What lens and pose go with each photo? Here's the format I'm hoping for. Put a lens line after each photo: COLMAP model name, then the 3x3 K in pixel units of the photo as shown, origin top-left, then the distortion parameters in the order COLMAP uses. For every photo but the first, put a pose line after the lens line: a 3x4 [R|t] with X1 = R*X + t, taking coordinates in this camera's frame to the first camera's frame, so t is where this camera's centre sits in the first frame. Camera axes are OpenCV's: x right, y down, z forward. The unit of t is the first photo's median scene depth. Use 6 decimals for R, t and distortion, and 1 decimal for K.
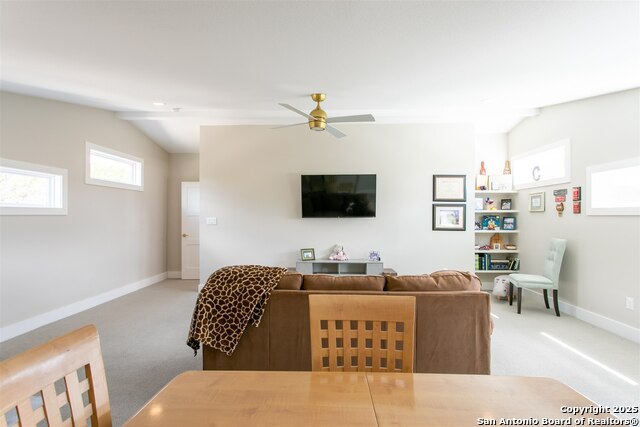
lens RADIAL K [[312.2, 0, 321.9], [0, 312.2, 216.1], [0, 0, 1]] dist [0.005183, 0.000276]
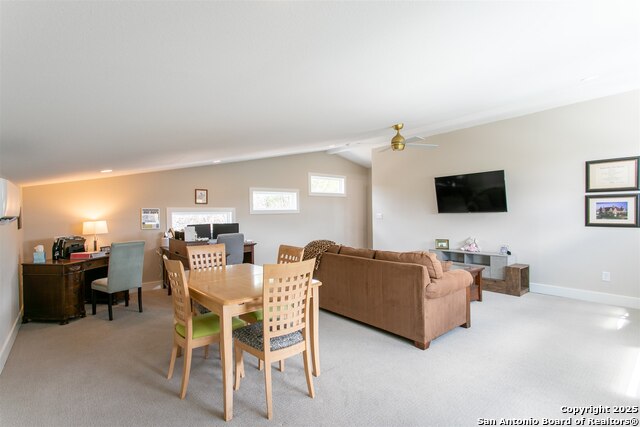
lens RADIAL K [[312.2, 0, 322.7], [0, 312.2, 215.5], [0, 0, 1]] dist [0.005183, 0.000276]
pose [[0.667060, -0.005057, -0.744987, 0.536398], [0.015397, 0.999857, 0.006999, -0.000892], [0.744845, -0.016139, 0.667042, -0.121576]]
